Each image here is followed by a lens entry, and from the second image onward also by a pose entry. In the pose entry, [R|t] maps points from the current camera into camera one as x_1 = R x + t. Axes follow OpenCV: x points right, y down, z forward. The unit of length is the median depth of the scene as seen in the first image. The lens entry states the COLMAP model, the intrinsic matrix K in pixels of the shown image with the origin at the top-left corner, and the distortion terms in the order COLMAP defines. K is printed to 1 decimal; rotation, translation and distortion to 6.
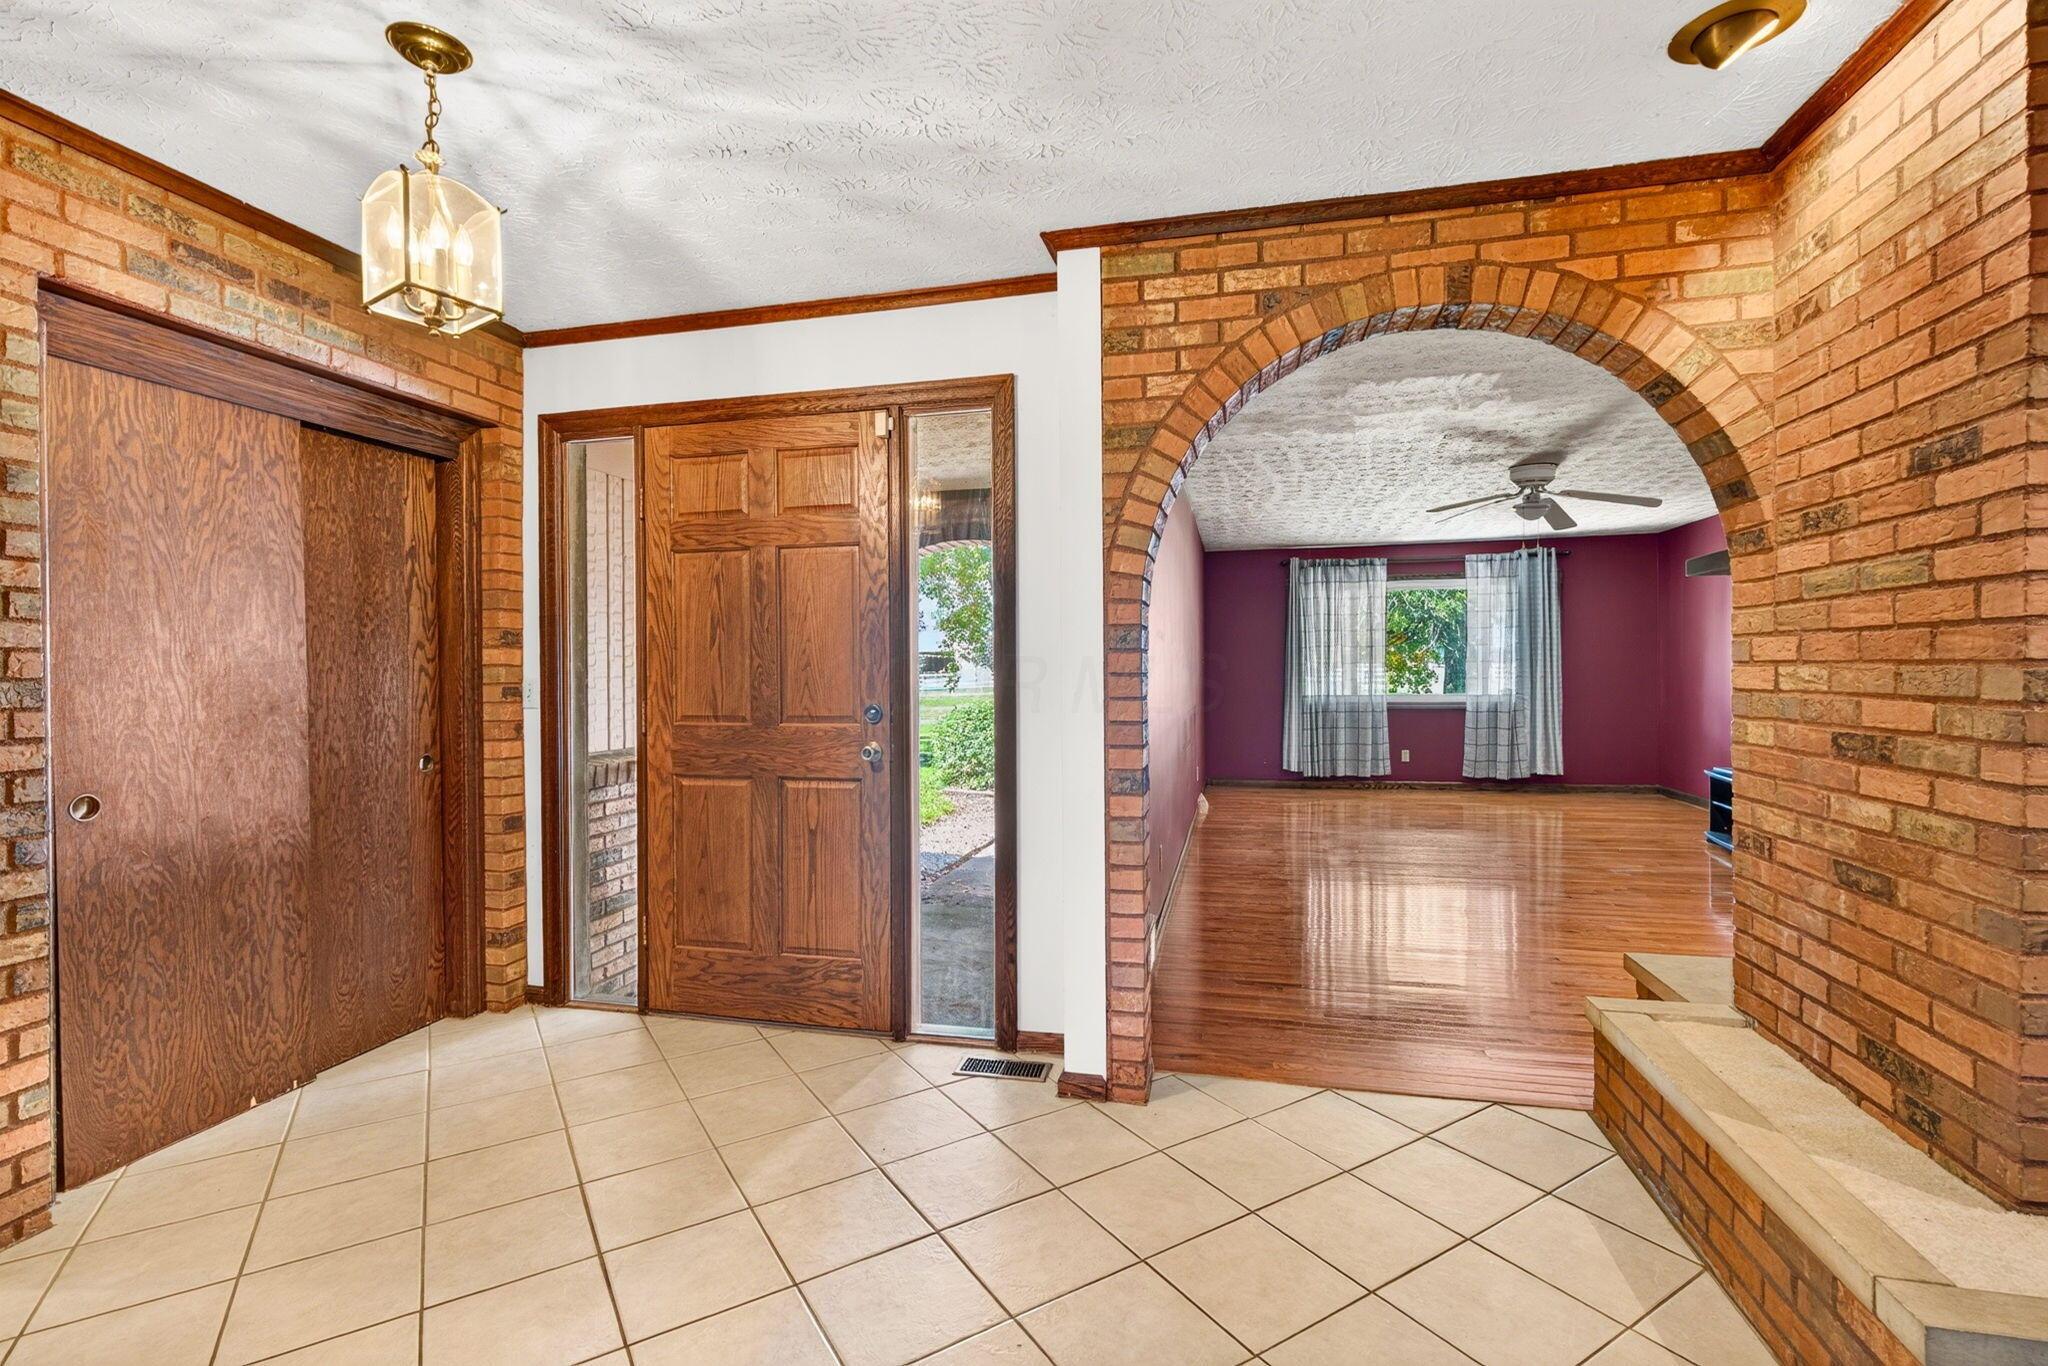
lens RADIAL K [[937.4, 0, 1021.8], [0, 937.4, 682.5], [0, 0, 1]] dist [0.004300, 0.000769]
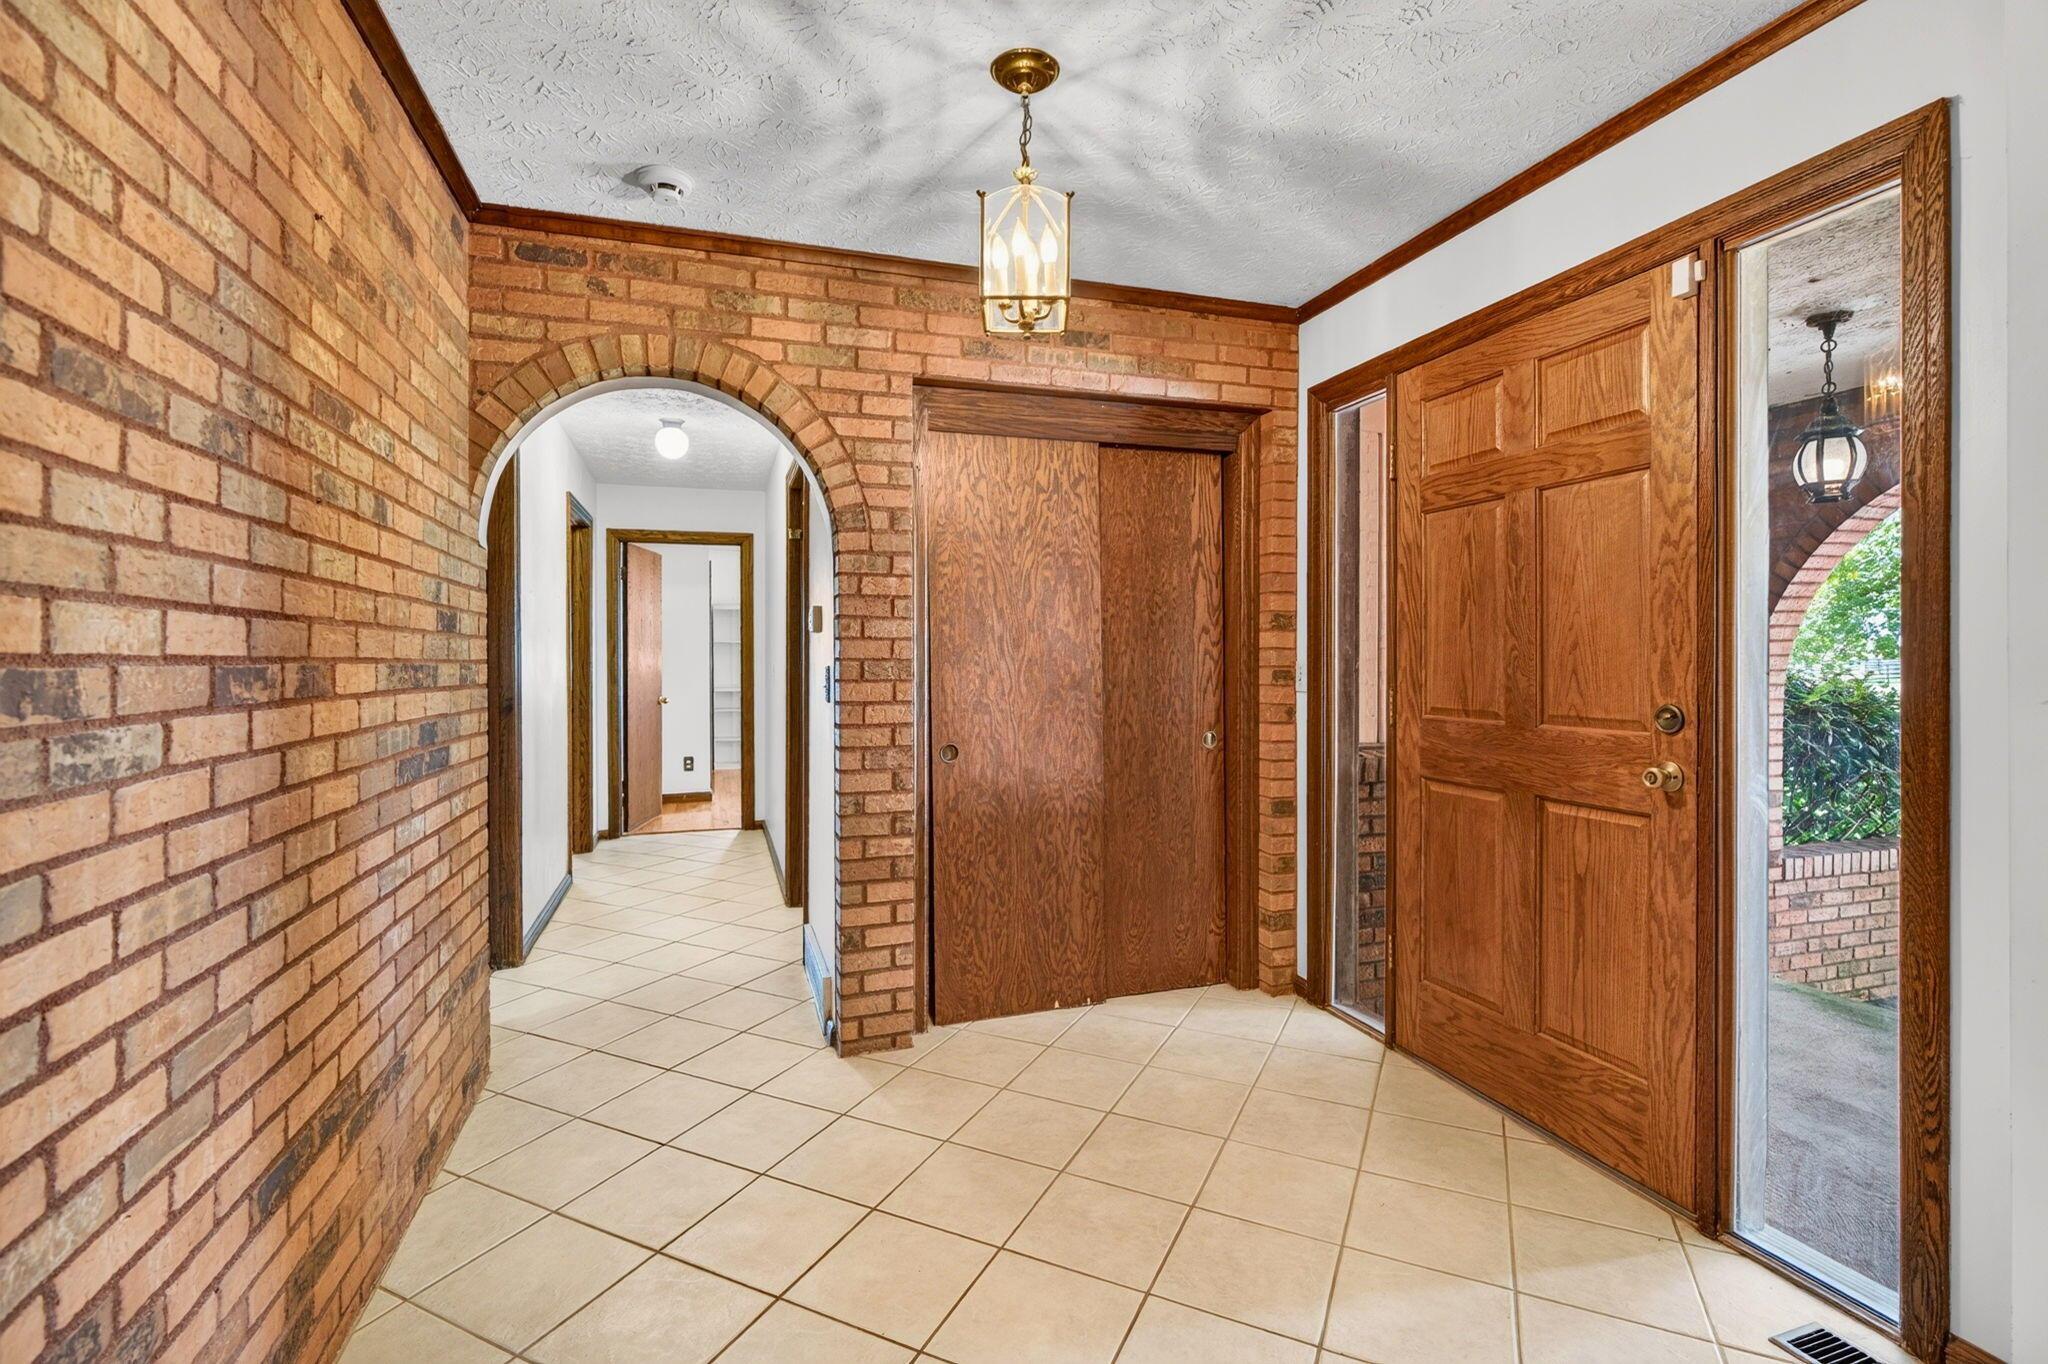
lens RADIAL K [[937.4, 0, 1021.2], [0, 937.4, 660.7], [0, 0, 1]] dist [0.004300, 0.000769]
pose [[0.525757, 0.006667, -0.850609, 0.165730], [-0.010679, 0.999942, 0.001237, -0.003668], [0.850568, 0.008434, 0.525798, 0.263060]]
